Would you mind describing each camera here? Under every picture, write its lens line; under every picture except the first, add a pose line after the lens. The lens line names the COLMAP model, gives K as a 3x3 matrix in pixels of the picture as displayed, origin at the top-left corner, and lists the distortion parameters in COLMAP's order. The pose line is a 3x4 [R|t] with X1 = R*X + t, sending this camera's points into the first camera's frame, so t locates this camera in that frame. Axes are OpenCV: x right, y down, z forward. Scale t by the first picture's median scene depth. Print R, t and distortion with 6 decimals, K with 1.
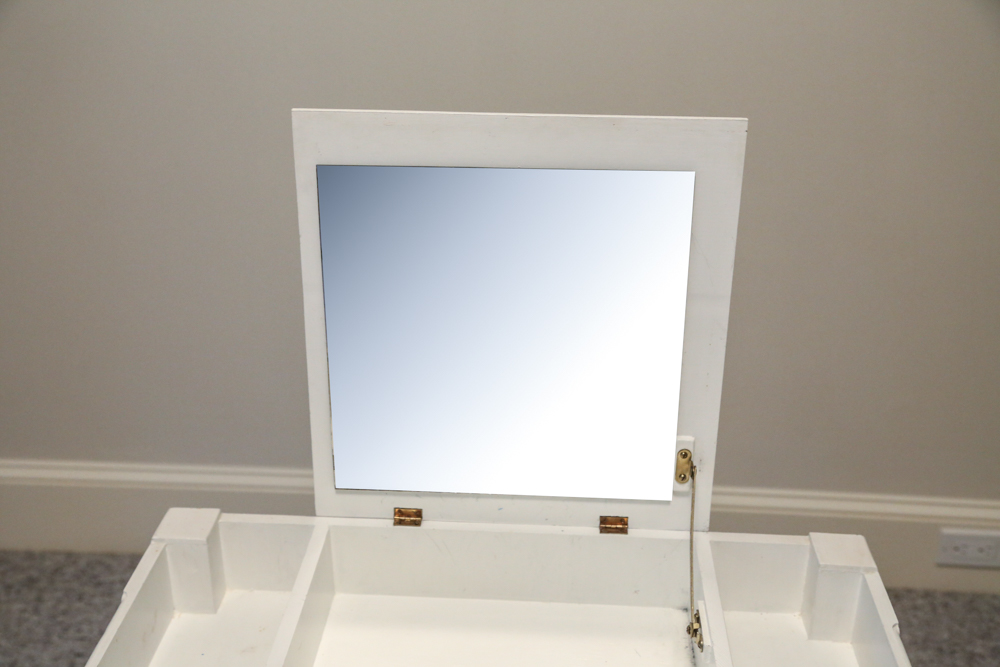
lens RADIAL K [[1201.9, 0, 500.0], [0, 1201.9, 333.5], [0, 0, 1]] dist [0.085900, 0.019759]
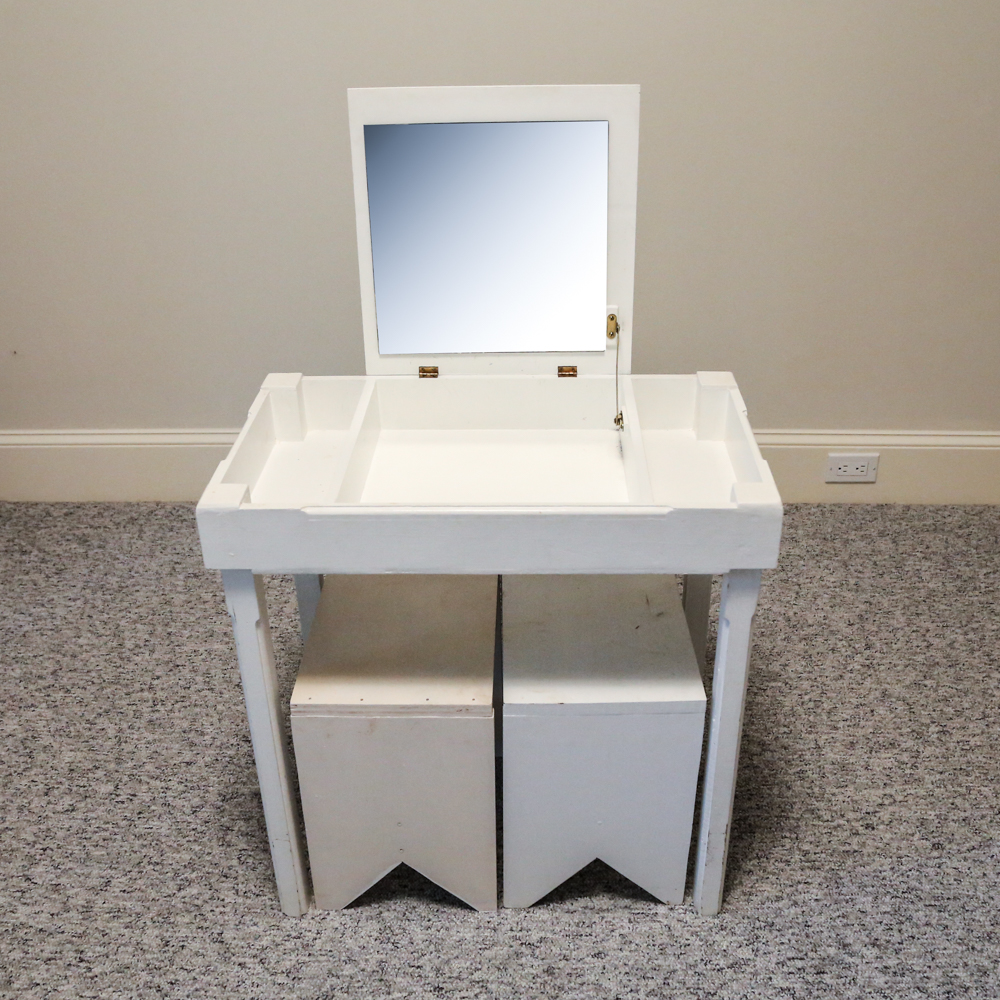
lens RADIAL K [[1166.8, 0, 500.0], [0, 1166.8, 500.0], [0, 0, 1]] dist [-0.115970, 0.050324]
pose [[0.999379, -0.033649, 0.010450, -0.008931], [0.032918, 0.997433, 0.063587, 0.221610], [-0.012563, -0.063204, 0.997922, -0.441549]]
